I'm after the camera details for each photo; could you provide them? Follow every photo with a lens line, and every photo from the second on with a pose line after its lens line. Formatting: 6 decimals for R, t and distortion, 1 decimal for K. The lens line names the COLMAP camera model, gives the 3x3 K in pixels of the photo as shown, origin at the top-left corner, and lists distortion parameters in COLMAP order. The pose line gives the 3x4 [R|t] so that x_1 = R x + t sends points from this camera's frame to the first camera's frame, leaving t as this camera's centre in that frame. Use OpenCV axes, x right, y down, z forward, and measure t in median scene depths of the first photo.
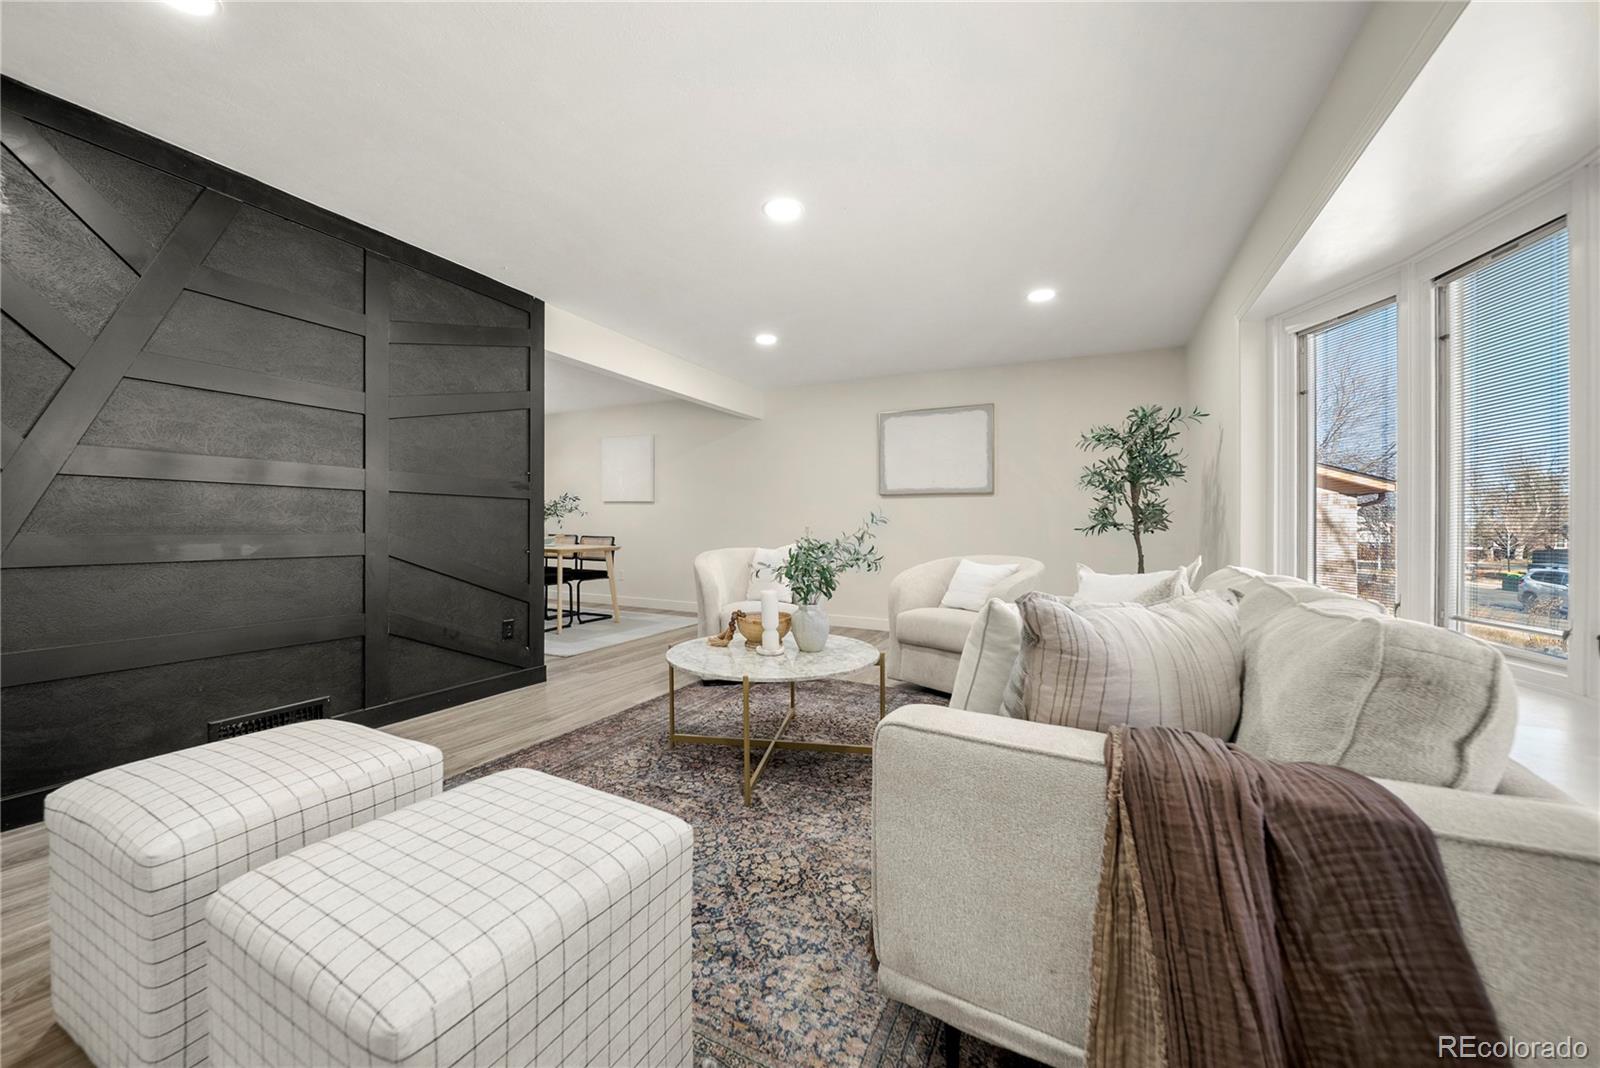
lens RADIAL K [[577.2, 0, 789.2], [0, 577.2, 526.0], [0, 0, 1]] dist [0.000417, -0.003081]
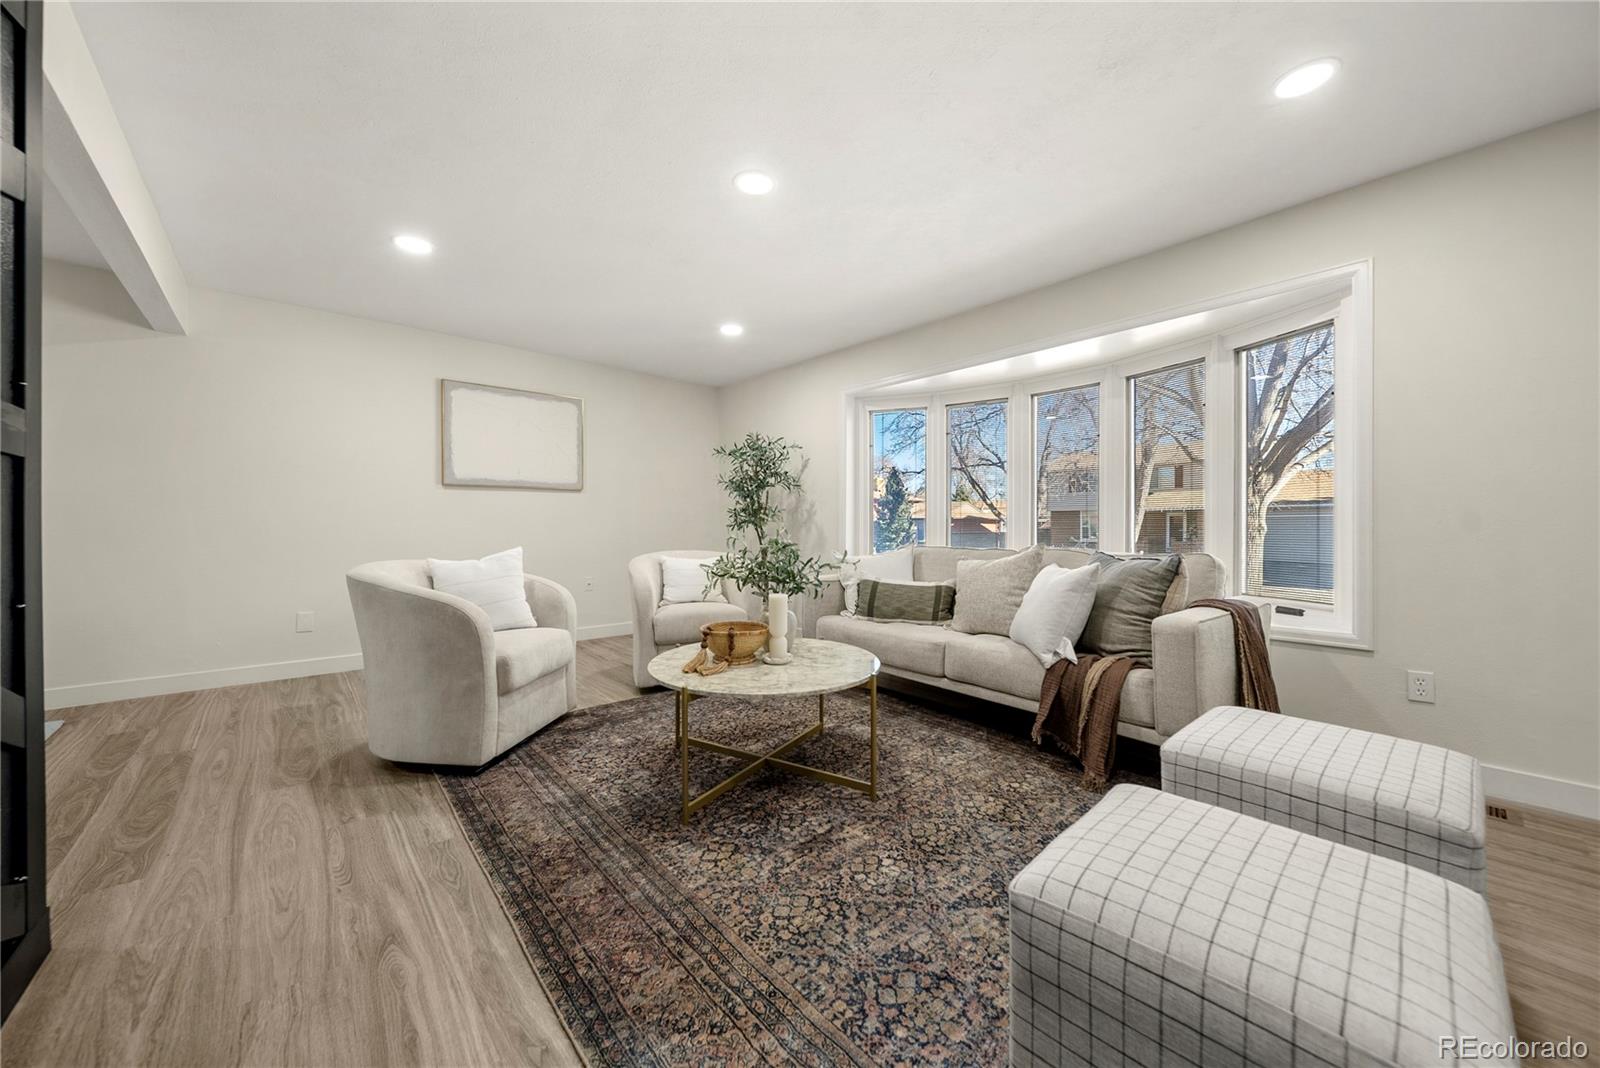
lens RADIAL K [[577.2, 0, 789.2], [0, 577.2, 526.0], [0, 0, 1]] dist [0.000417, -0.003081]
pose [[0.370104, -0.013892, 0.928886, -0.885187], [0.004861, 0.999903, 0.013017, -0.012704], [-0.928978, -0.000302, 0.370136, 0.631466]]
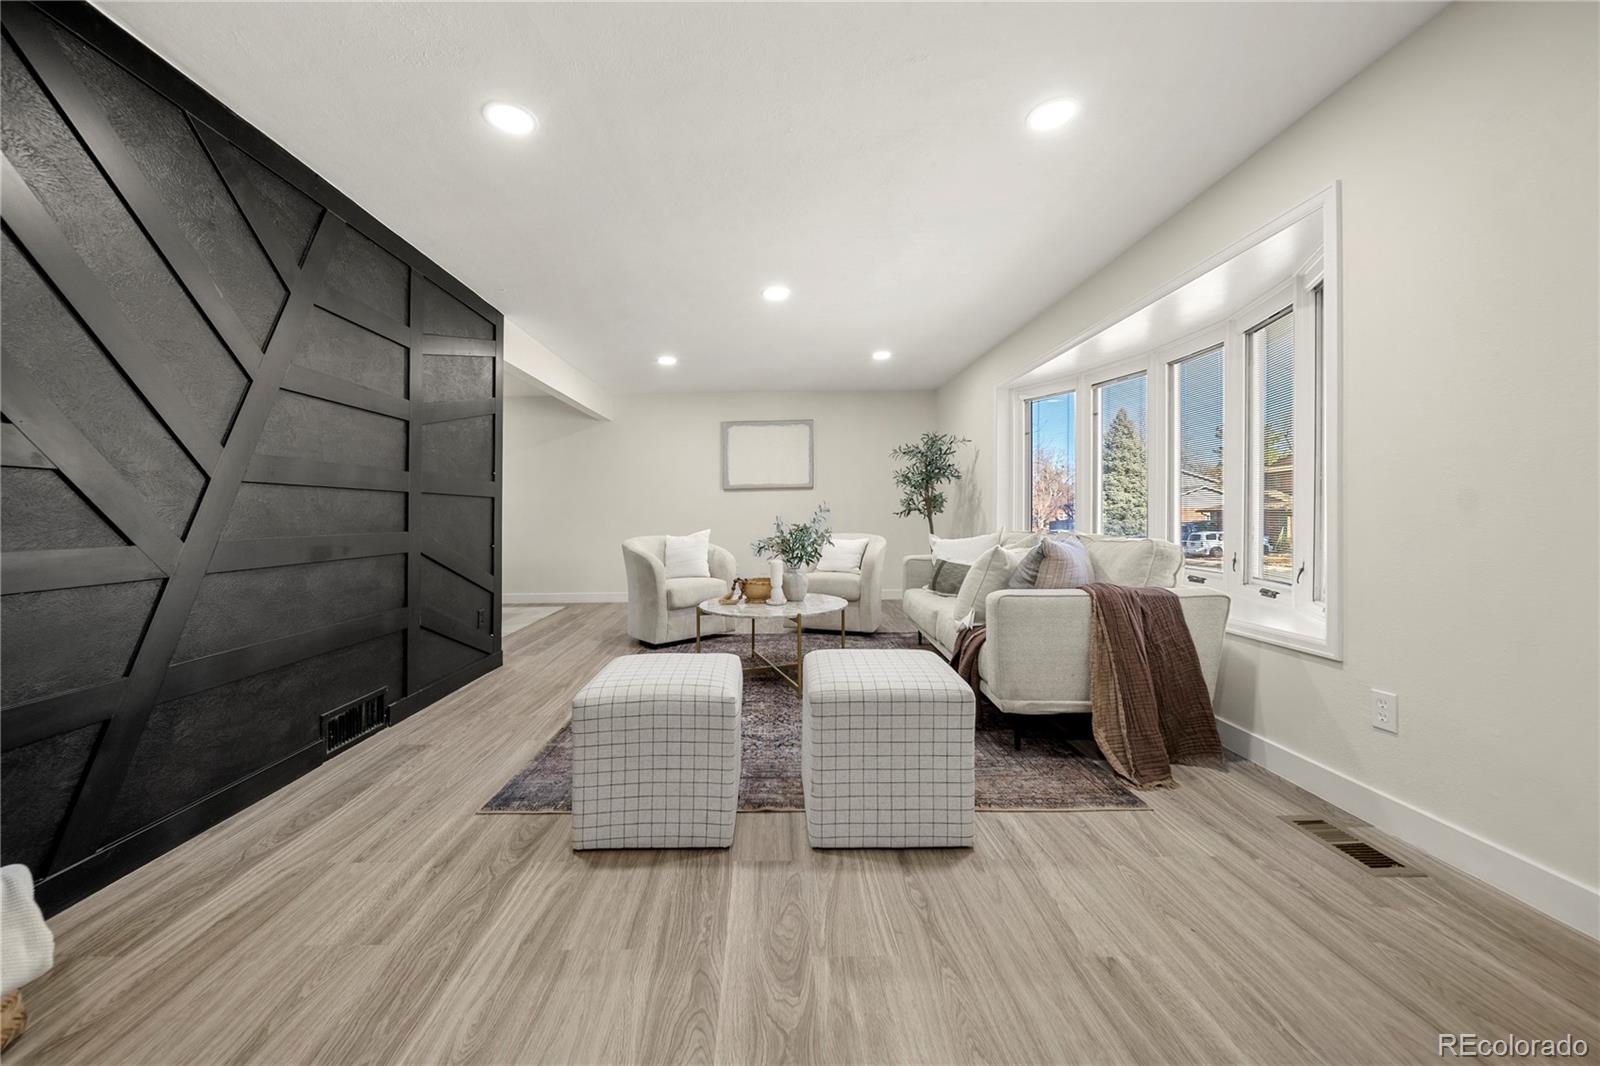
lens RADIAL K [[576.9, 0, 758.0], [0, 576.9, 526.6], [0, 0, 1]] dist [0.000156, -0.000025]
pose [[0.899811, -0.034444, 0.434919, -0.685105], [0.026224, 0.999346, 0.024890, -0.010005], [-0.435492, -0.010991, 0.900126, -0.263833]]
